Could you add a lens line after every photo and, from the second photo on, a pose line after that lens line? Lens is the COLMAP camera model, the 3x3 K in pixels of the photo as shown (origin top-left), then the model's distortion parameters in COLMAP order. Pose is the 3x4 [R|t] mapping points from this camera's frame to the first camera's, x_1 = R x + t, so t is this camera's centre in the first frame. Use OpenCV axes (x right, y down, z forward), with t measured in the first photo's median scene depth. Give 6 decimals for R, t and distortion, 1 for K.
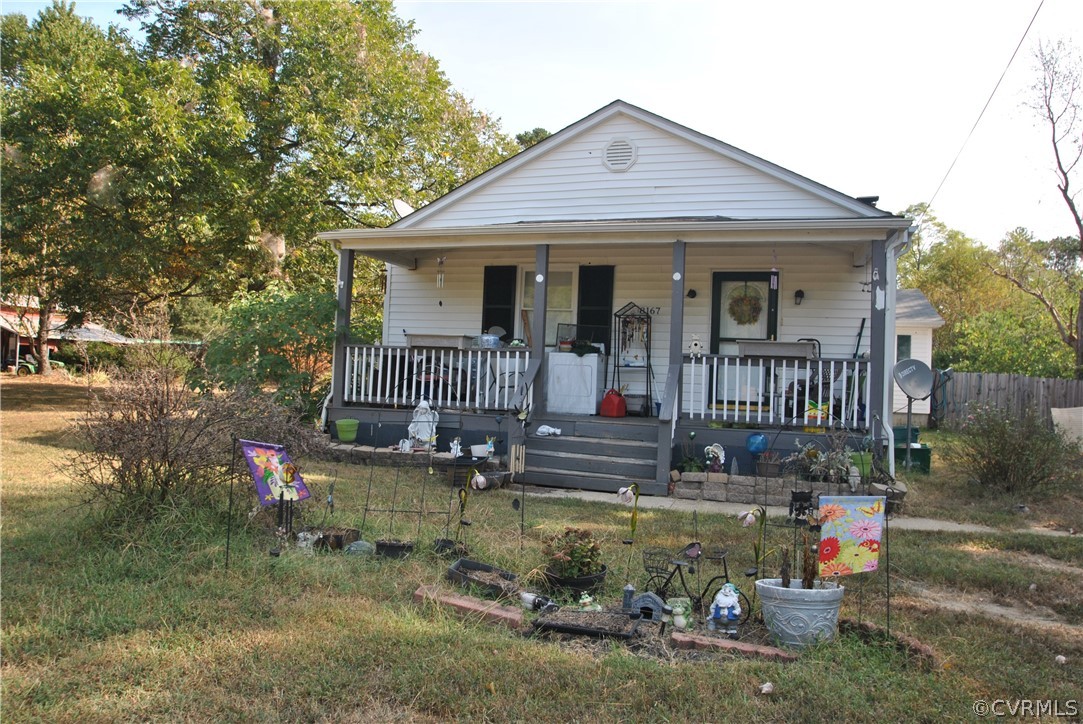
lens RADIAL K [[763.3, 0, 539.9], [0, 763.3, 354.9], [0, 0, 1]] dist [-0.043292, 0.001711]
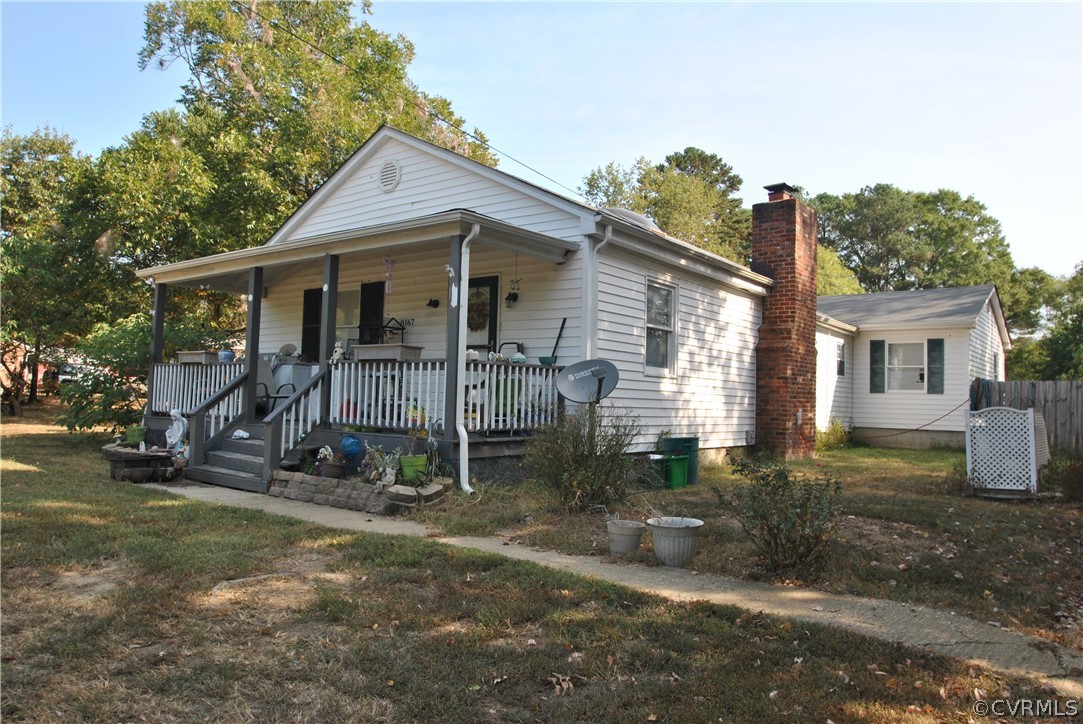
lens RADIAL K [[763.3, 0, 539.9], [0, 763.3, 354.9], [0, 0, 1]] dist [-0.043292, 0.001711]
pose [[0.941763, -0.036374, -0.334305, 0.639835], [0.023270, 0.998799, -0.043120, 0.033371], [0.335472, 0.032830, 0.941478, 0.090412]]
